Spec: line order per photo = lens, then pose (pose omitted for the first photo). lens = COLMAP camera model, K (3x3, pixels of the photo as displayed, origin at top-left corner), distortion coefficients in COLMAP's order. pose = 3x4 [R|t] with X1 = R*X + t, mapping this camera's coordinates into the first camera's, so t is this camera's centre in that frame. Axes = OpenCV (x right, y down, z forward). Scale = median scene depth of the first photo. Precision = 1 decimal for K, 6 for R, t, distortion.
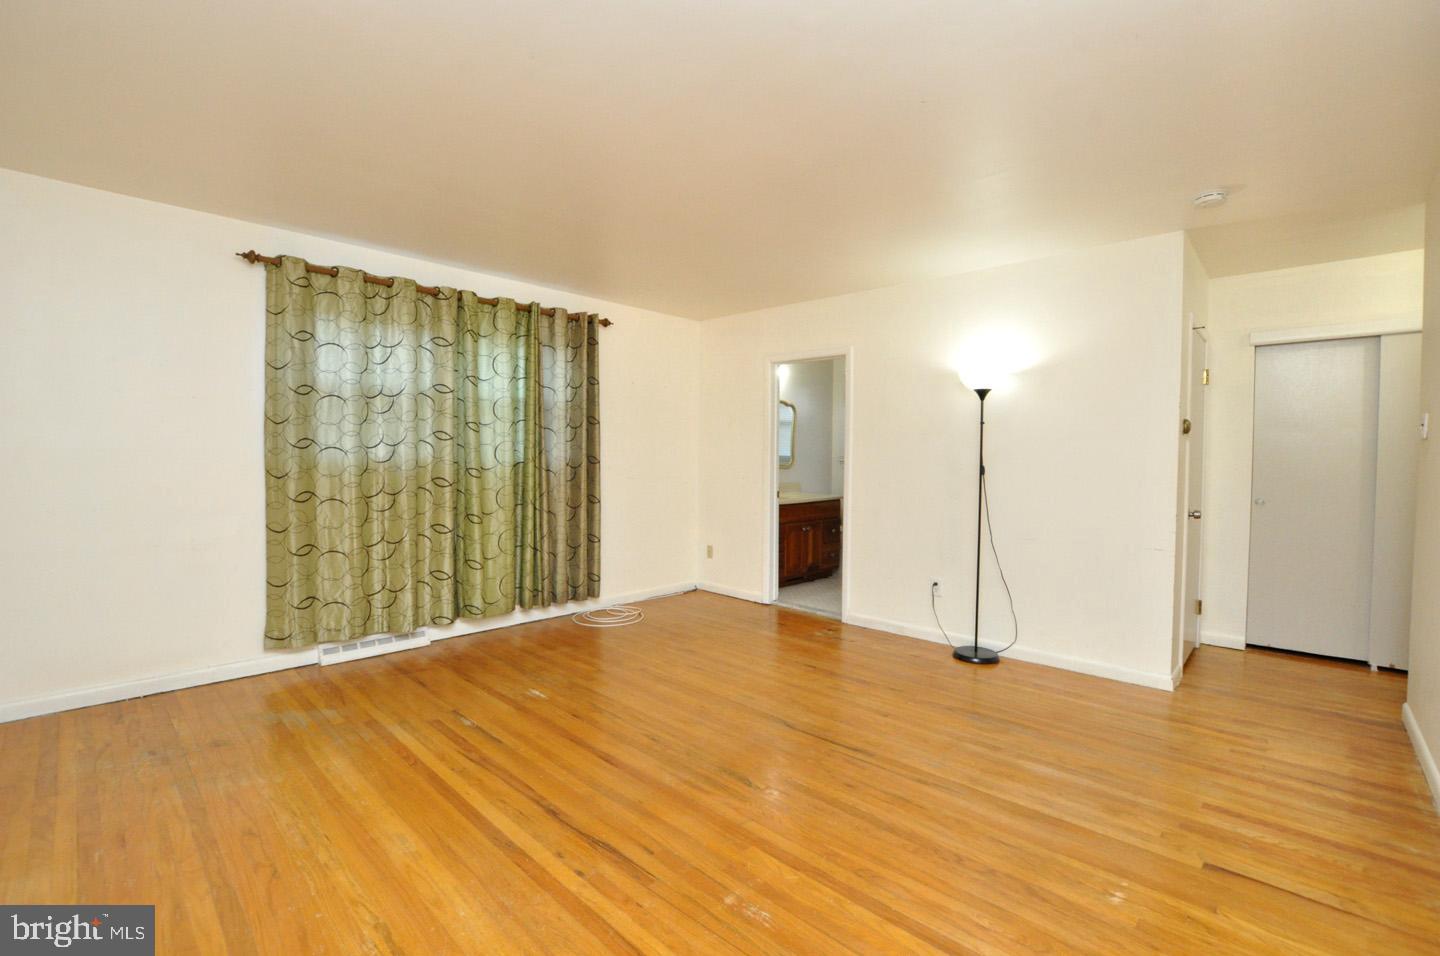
lens RADIAL K [[630.6, 0, 726.6], [0, 630.6, 472.8], [0, 0, 1]] dist [-0.028368, 0.000307]
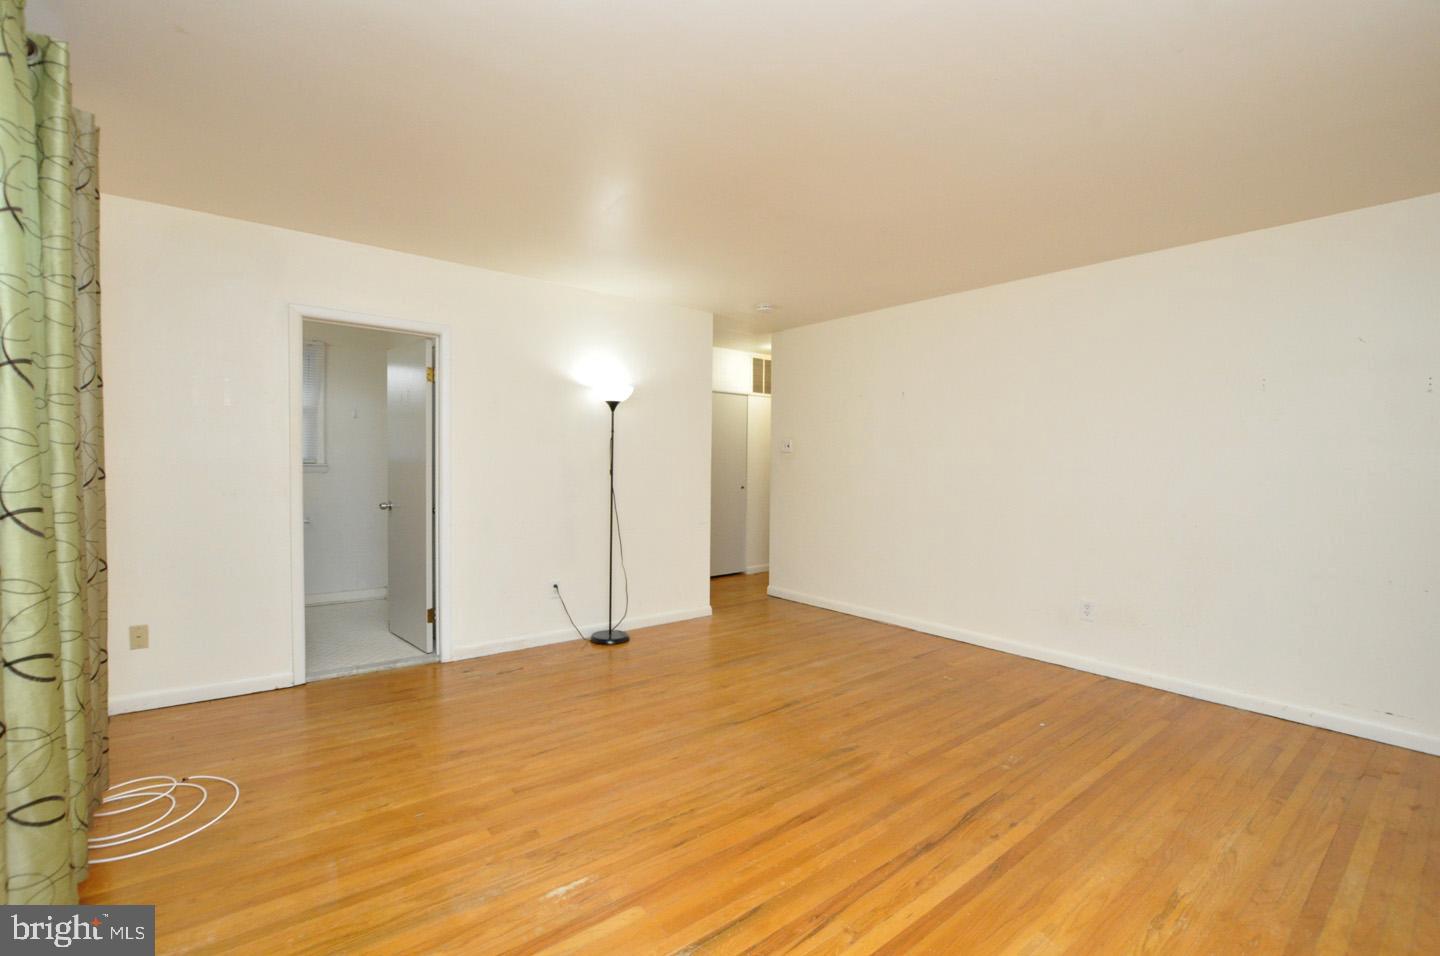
lens RADIAL K [[630.2, 0, 720.0], [0, 630.2, 478.0], [0, 0, 1]] dist [-0.032577, 0.003870]
pose [[0.135665, -0.032781, 0.990212, -0.995560], [0.011217, 0.999439, 0.031549, -0.041708], [-0.990691, 0.006827, 0.135957, 0.945806]]
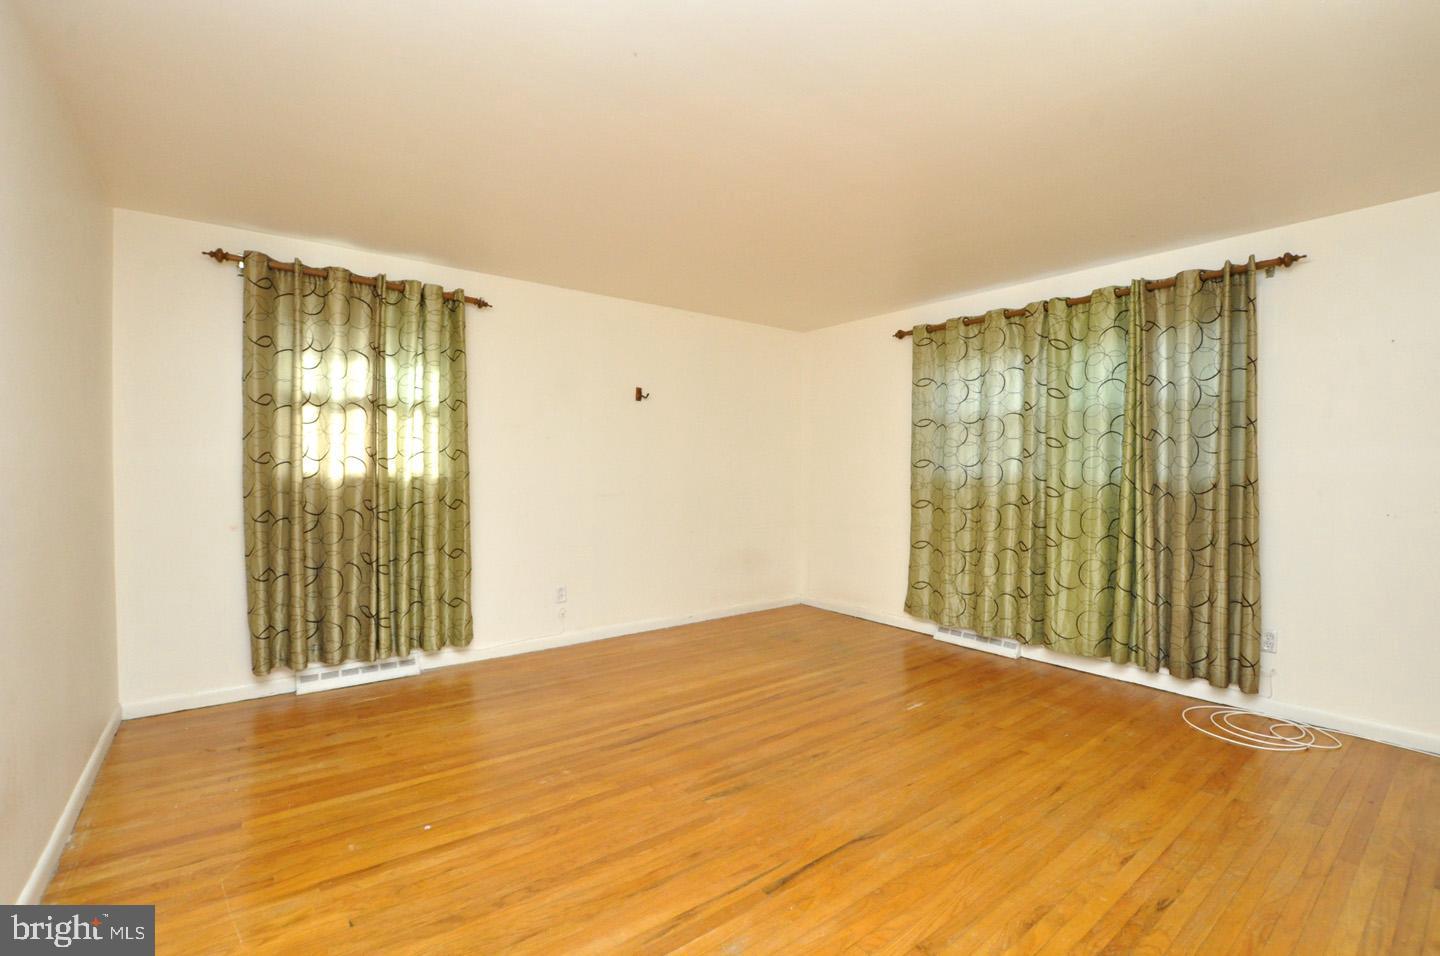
lens RADIAL K [[630.2, 0, 720.0], [0, 630.2, 478.0], [0, 0, 1]] dist [-0.032577, 0.003870]
pose [[-0.154534, 0.005086, -0.987974, 0.903142], [-0.029733, 0.999510, 0.009796, -0.022653], [0.987540, 0.030889, -0.154307, 1.005388]]
